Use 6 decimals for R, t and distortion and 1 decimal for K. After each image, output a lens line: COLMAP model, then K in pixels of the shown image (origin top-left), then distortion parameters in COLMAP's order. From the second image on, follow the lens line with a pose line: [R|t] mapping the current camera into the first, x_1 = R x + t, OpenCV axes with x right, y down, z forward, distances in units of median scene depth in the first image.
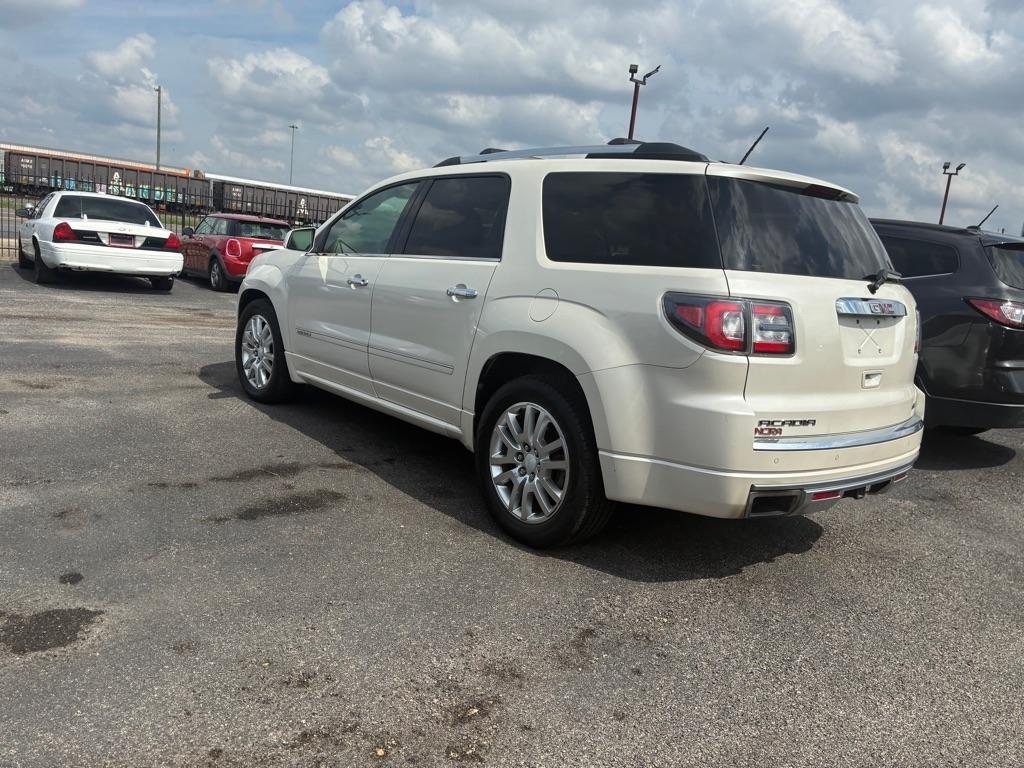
lens RADIAL K [[775.2, 0, 516.3], [0, 775.2, 402.7], [0, 0, 1]] dist [0.061785, -0.088789]
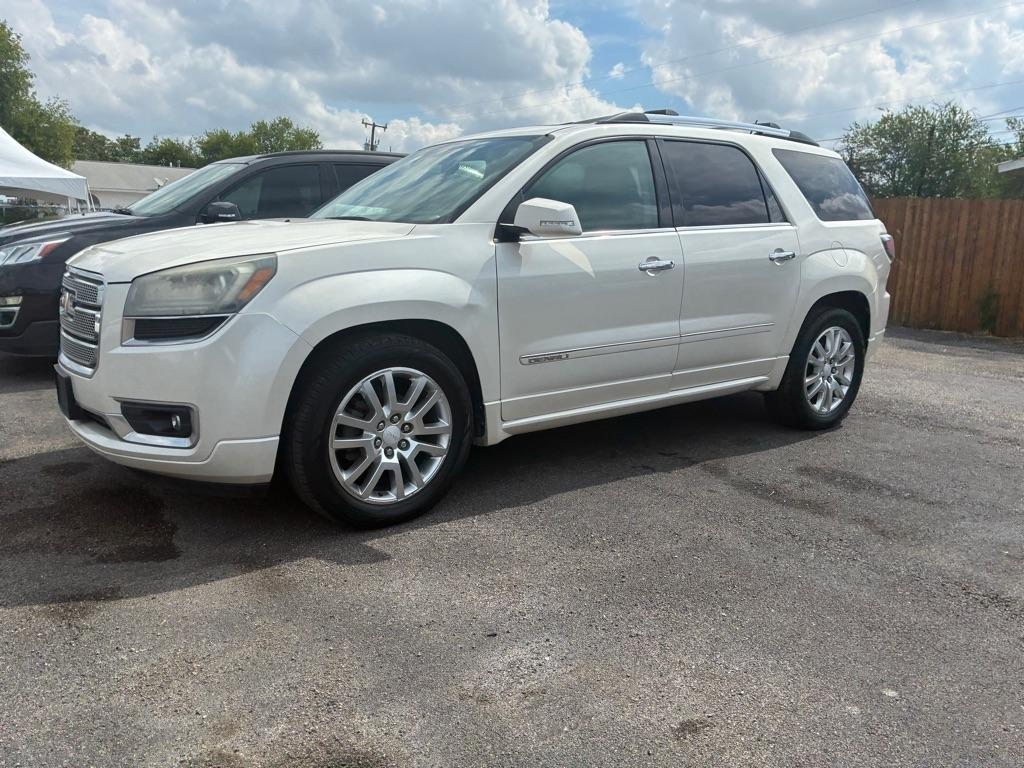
lens RADIAL K [[775.2, 0, 513.0], [0, 775.2, 400.6], [0, 0, 1]] dist [0.061785, -0.088789]
pose [[0.063477, -0.309294, 0.948845, -1.261425], [0.172826, 0.939805, 0.294786, -0.352733], [-0.982905, 0.145273, 0.113110, 1.308465]]
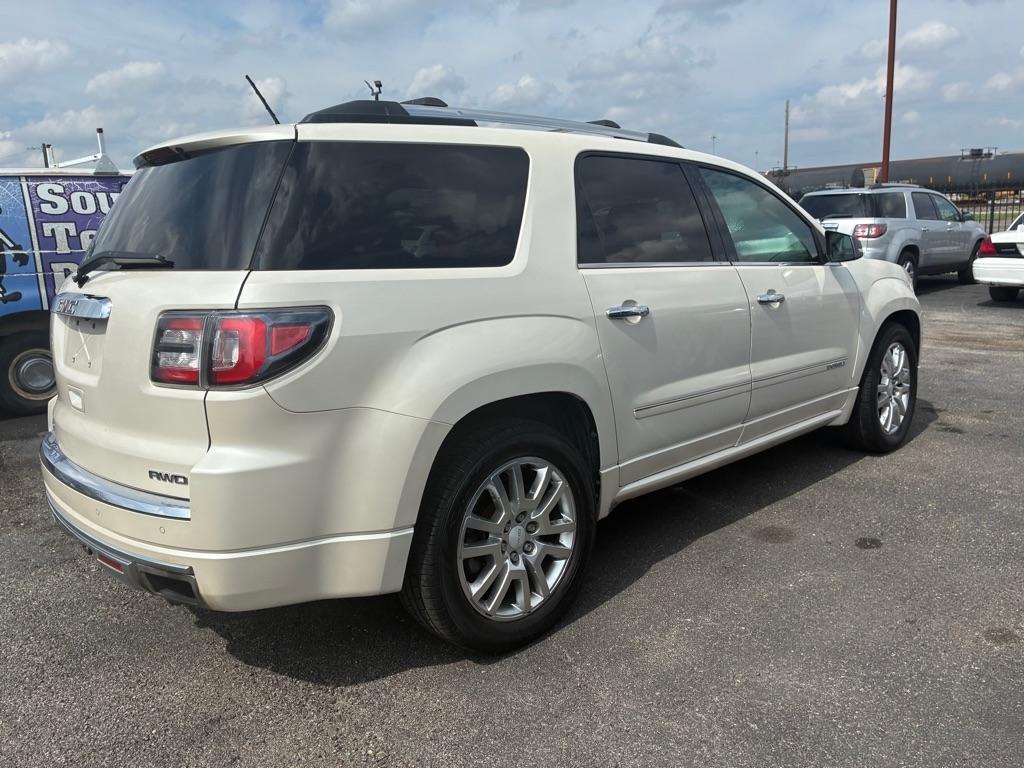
lens RADIAL K [[775.2, 0, 516.8], [0, 775.2, 398.2], [0, 0, 1]] dist [0.061785, -0.088789]
pose [[0.046269, 0.109424, -0.992918, 1.077275], [-0.145202, 0.984162, 0.101692, -0.149362], [0.988320, 0.139469, 0.061425, 1.200546]]
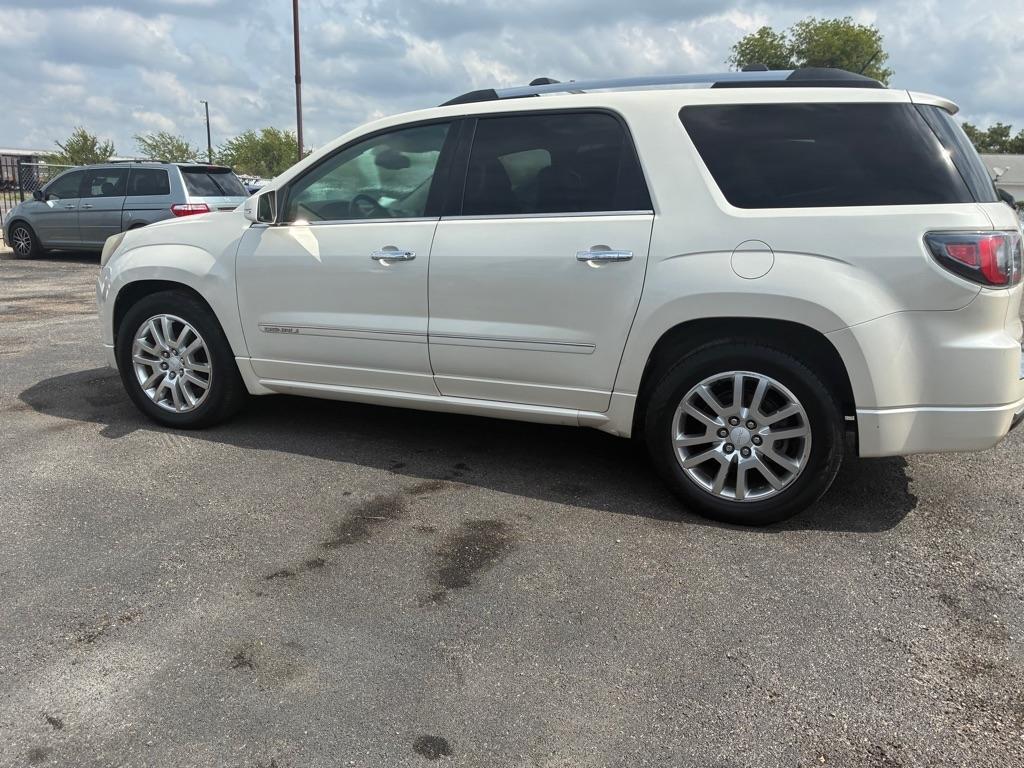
lens RADIAL K [[775.2, 0, 521.5], [0, 775.2, 405.6], [0, 0, 1]] dist [0.061785, -0.088789]
pose [[0.886320, -0.194499, 0.420247, -0.545261], [0.154821, 0.979755, 0.126926, -0.105670], [-0.436426, -0.047434, 0.898489, 0.277701]]
